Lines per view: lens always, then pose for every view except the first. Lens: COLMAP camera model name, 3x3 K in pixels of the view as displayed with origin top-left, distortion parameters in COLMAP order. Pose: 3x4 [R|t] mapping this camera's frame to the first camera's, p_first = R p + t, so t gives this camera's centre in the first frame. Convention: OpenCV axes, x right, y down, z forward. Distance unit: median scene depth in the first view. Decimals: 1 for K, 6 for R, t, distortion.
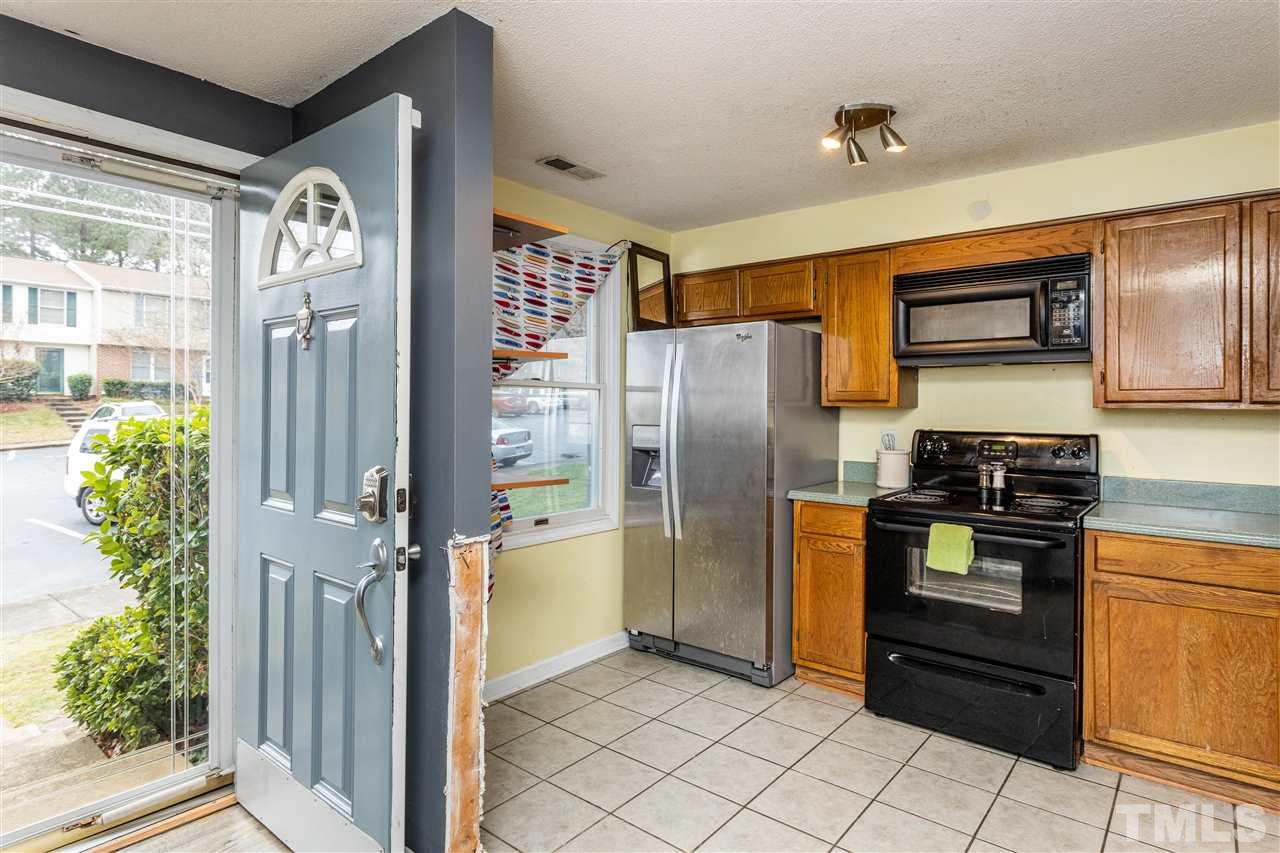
lens RADIAL K [[695.5, 0, 640.1], [0, 695.5, 405.5], [0, 0, 1]] dist [0.001811, 0.000529]
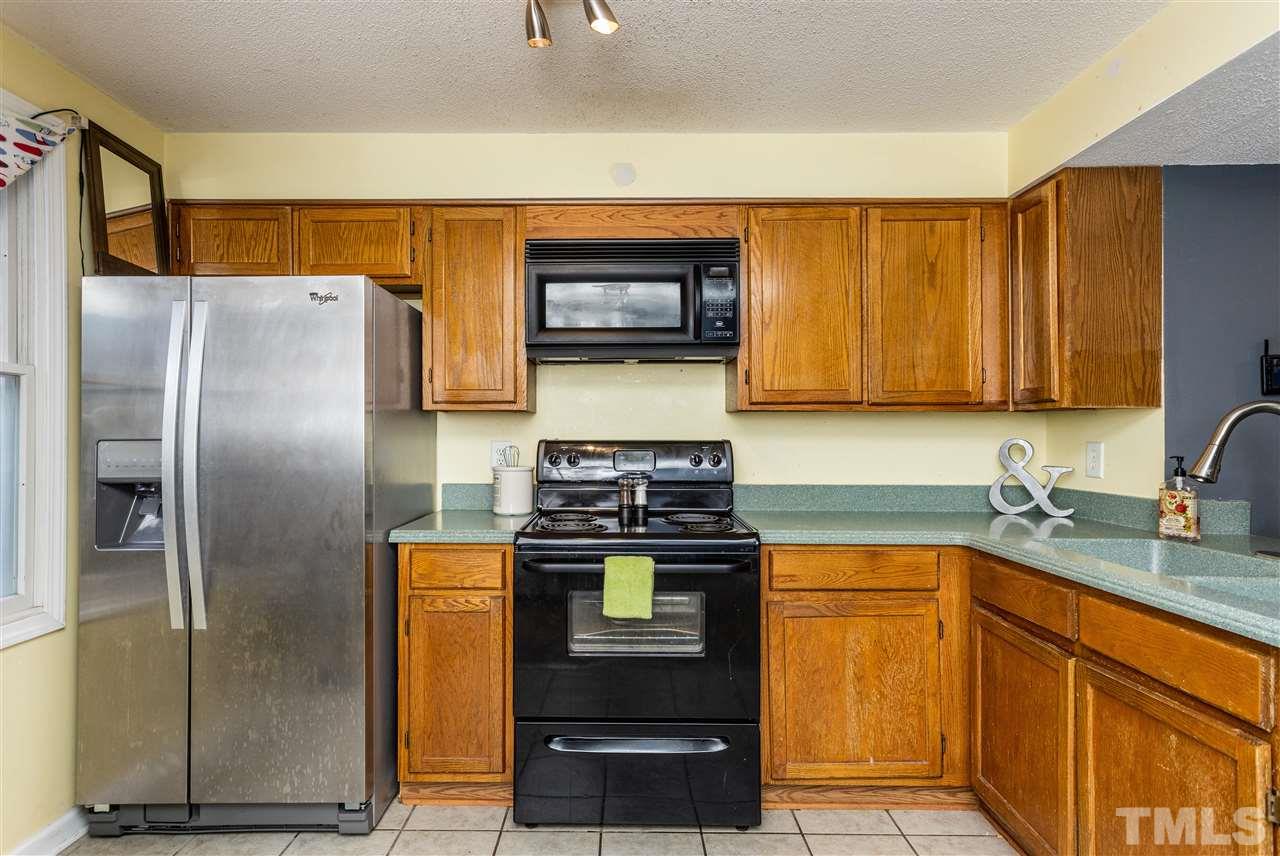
lens RADIAL K [[701.3, 0, 614.1], [0, 701.3, 429.2], [0, 0, 1]] dist [0.002540, 0.011577]
pose [[0.781172, -0.004706, 0.624298, -0.047218], [0.004890, 0.999987, 0.001420, 0.023922], [-0.624297, 0.001944, 0.781185, 0.342239]]
